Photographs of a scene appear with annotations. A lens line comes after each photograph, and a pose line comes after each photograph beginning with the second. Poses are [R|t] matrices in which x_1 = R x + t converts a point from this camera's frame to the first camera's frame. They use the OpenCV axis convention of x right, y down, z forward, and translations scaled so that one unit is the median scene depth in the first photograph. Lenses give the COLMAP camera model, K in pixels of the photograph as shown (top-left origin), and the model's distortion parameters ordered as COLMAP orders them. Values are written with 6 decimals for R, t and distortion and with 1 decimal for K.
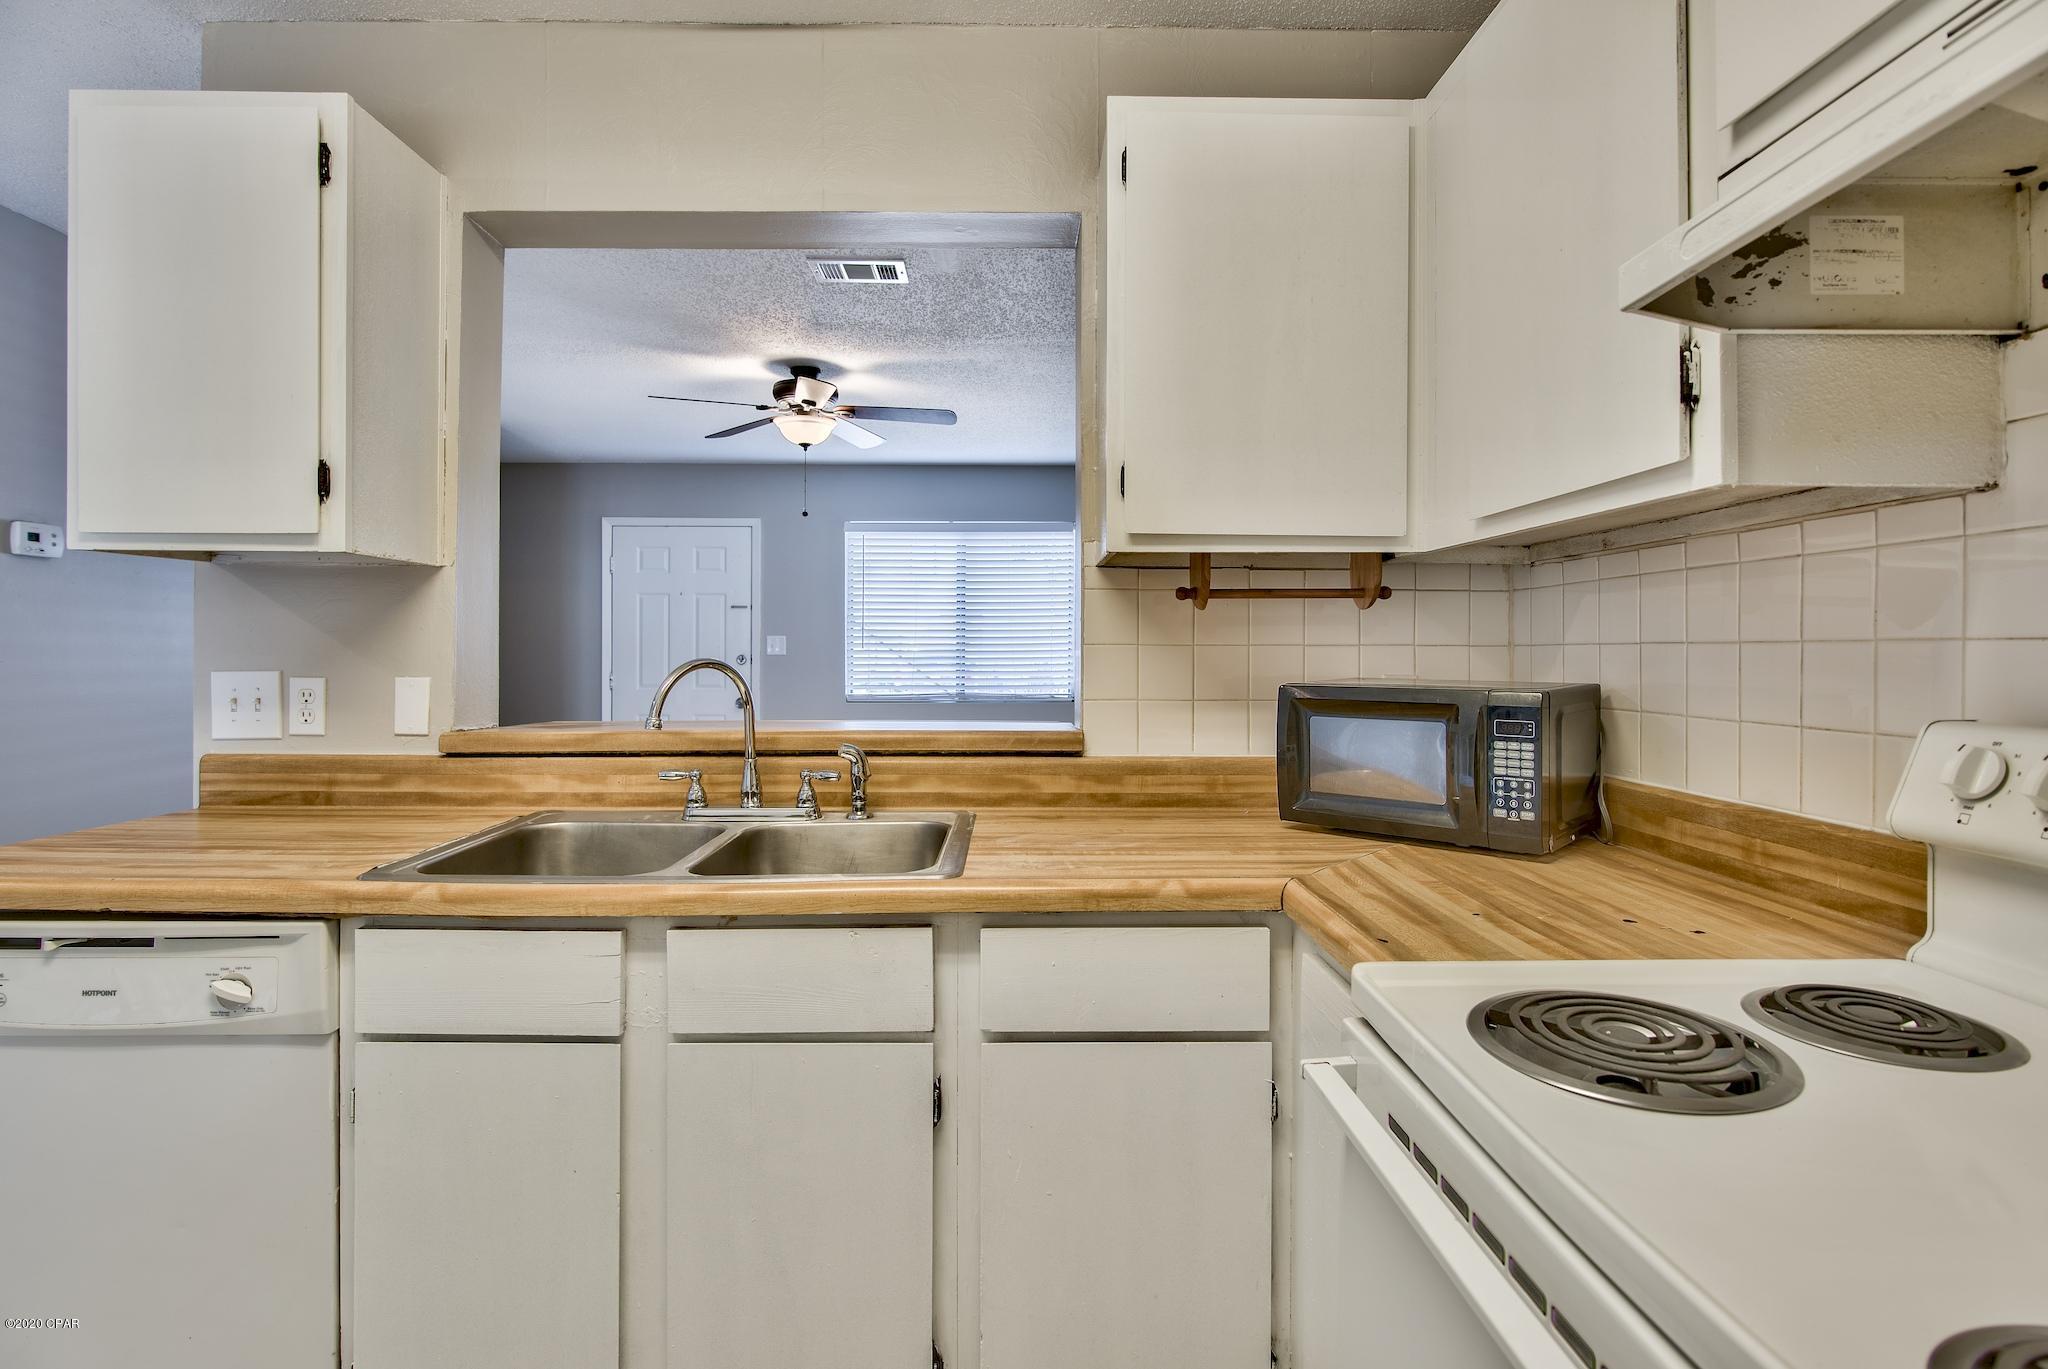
lens RADIAL K [[997.5, 0, 1032.1], [0, 997.5, 653.4], [0, 0, 1]] dist [-0.001091, -0.001601]
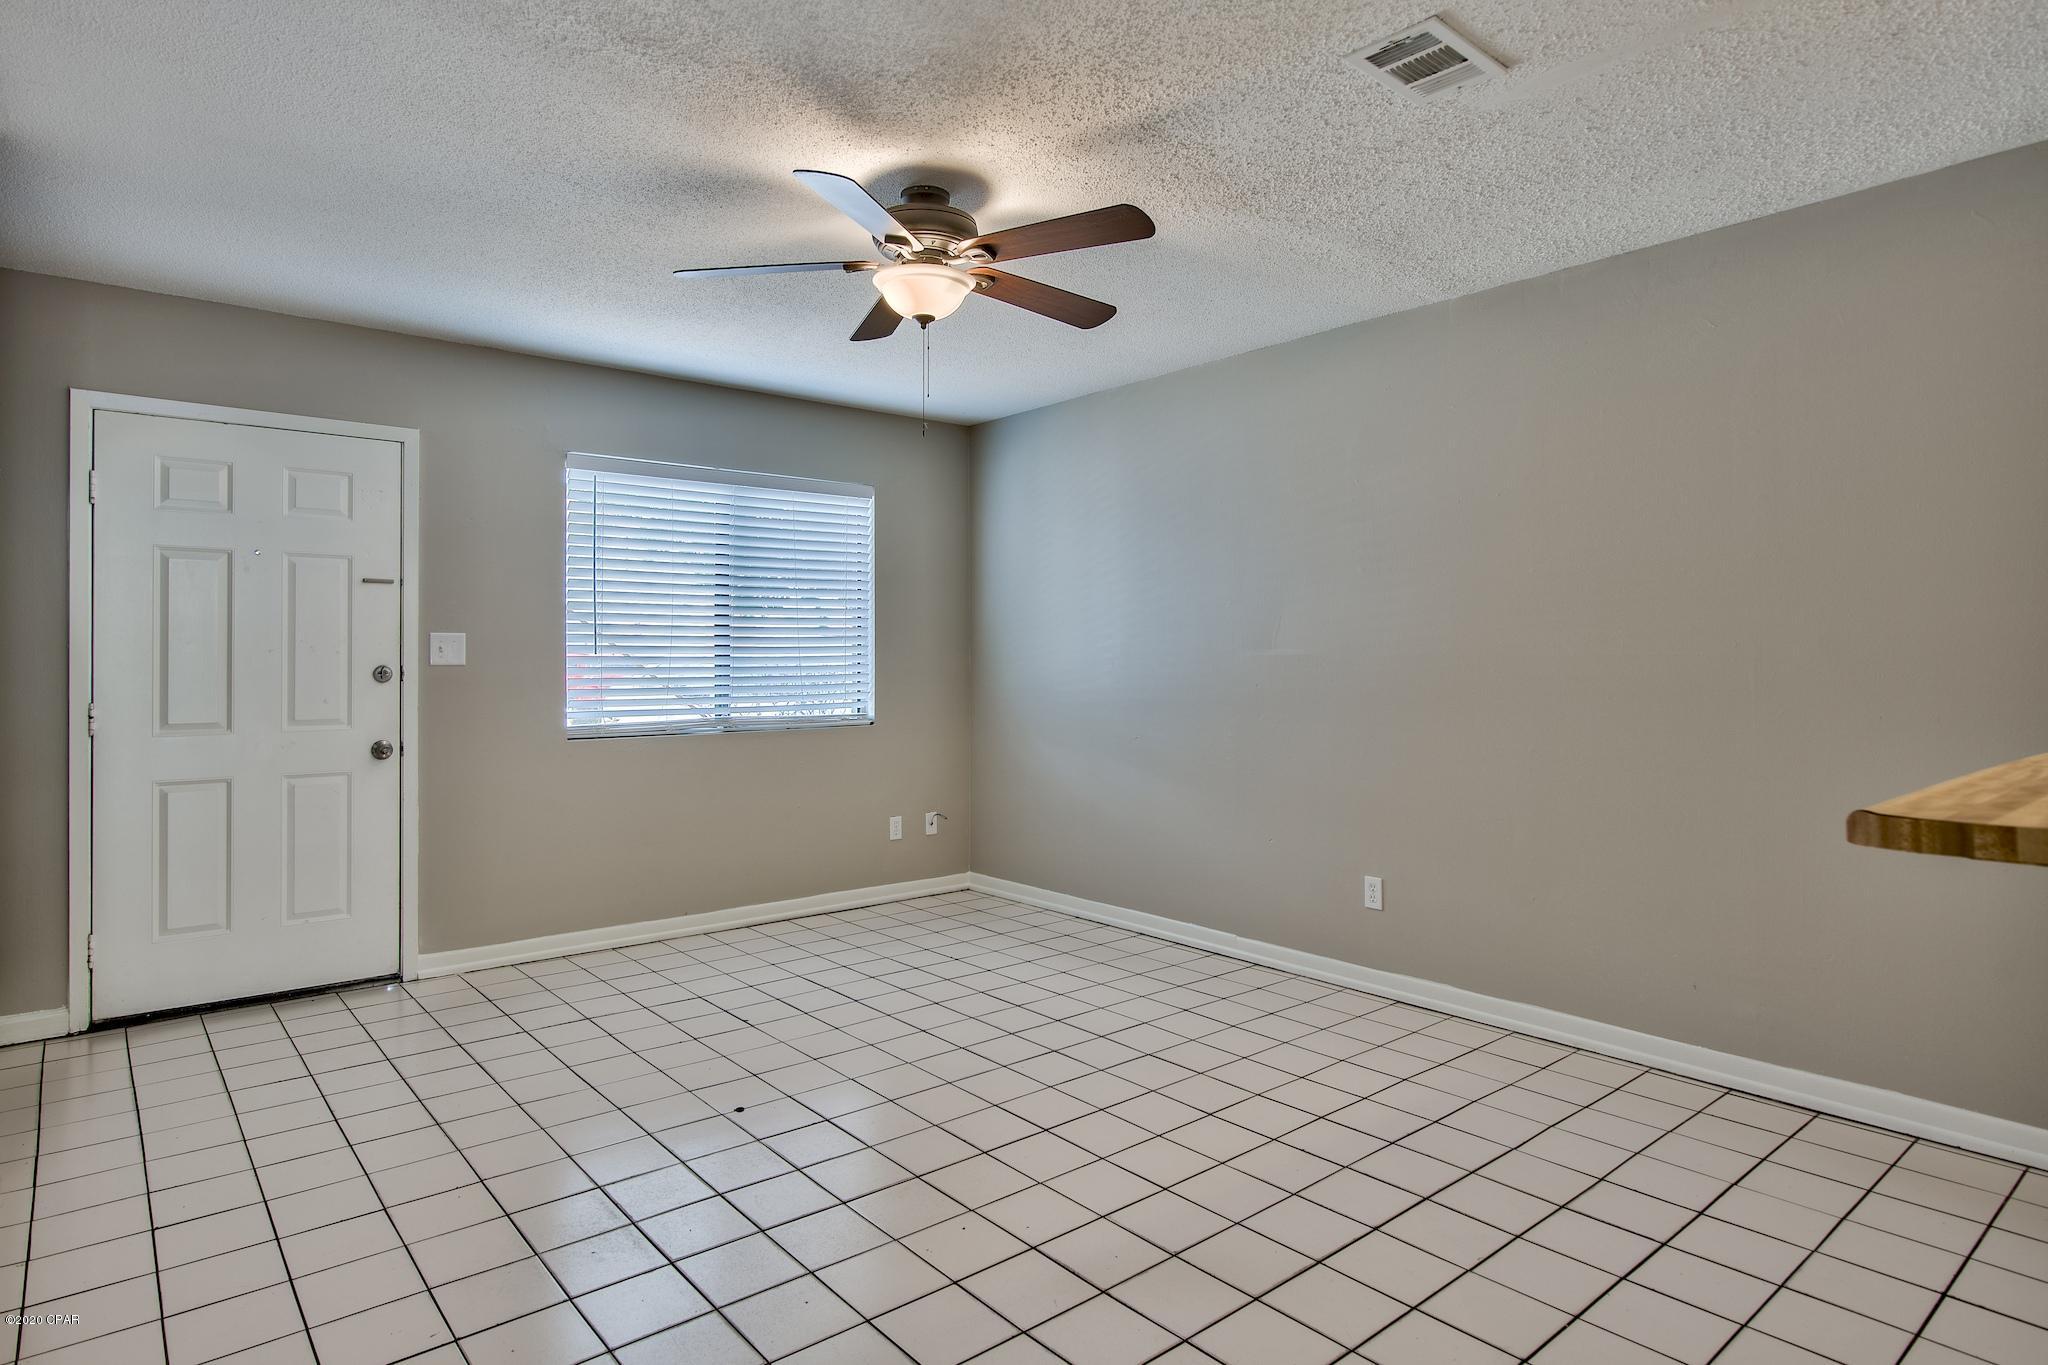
lens RADIAL K [[1102.2, 0, 1020.9], [0, 1102.2, 664.1], [0, 0, 1]] dist [0.005049, 0.000648]
pose [[0.800675, -0.005812, 0.599071, -1.341502], [0.003200, 0.999980, 0.005424, -0.004953], [-0.599090, -0.002426, 0.800678, 0.977871]]
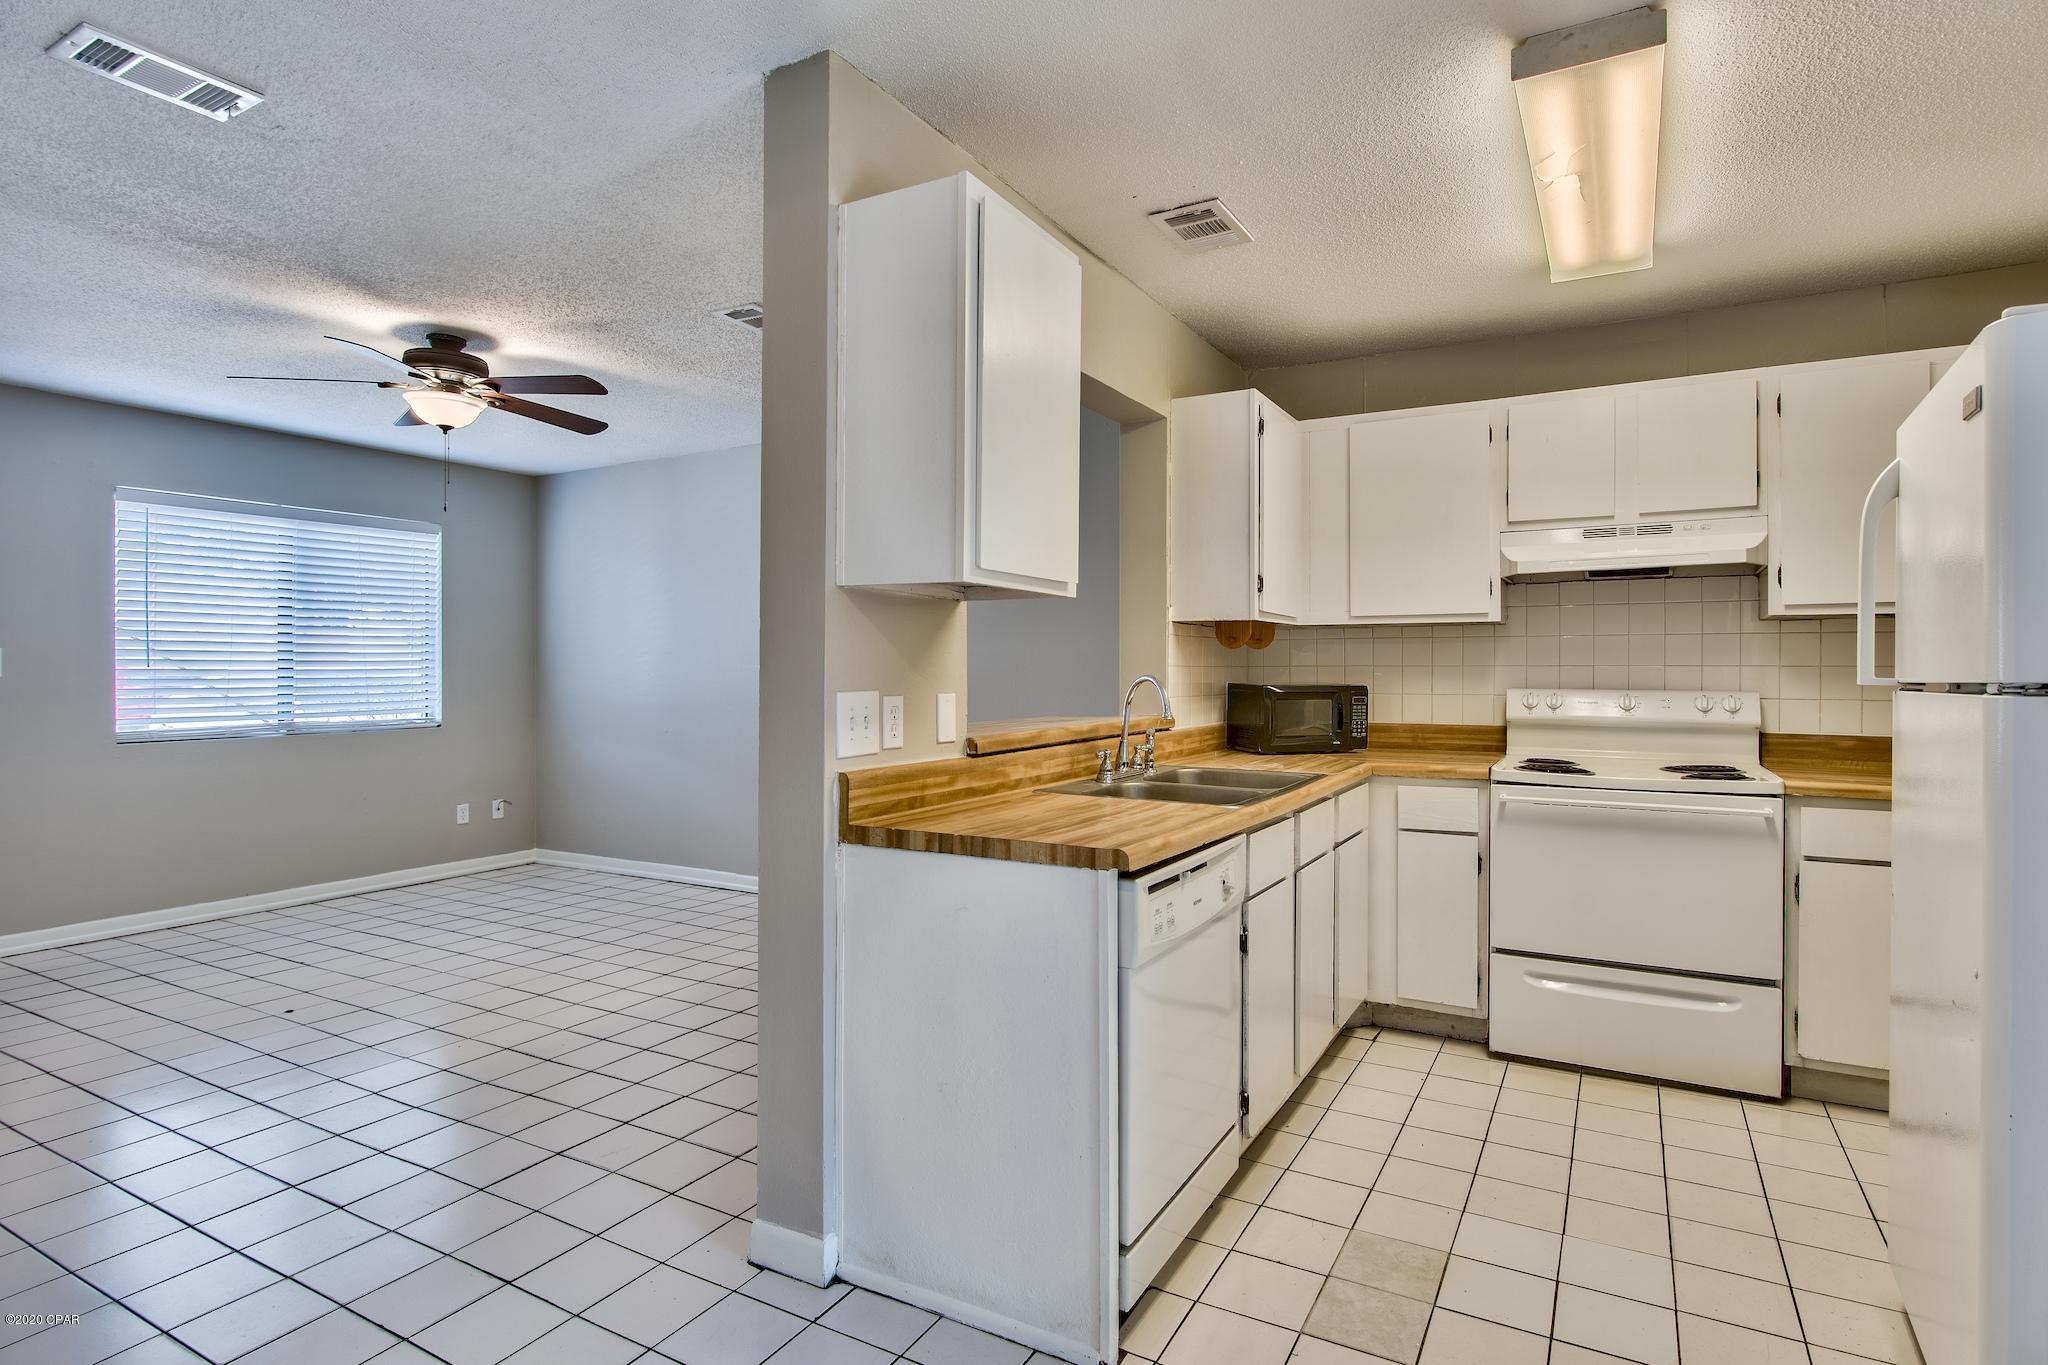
lens RADIAL K [[997.5, 0, 1035.1], [0, 997.5, 674.8], [0, 0, 1]] dist [-0.001091, -0.001601]
pose [[0.533183, -0.006915, 0.845972, -1.558814], [0.003639, 0.999976, 0.005880, -0.003725], [-0.845992, -0.000057, 0.533195, 0.285595]]
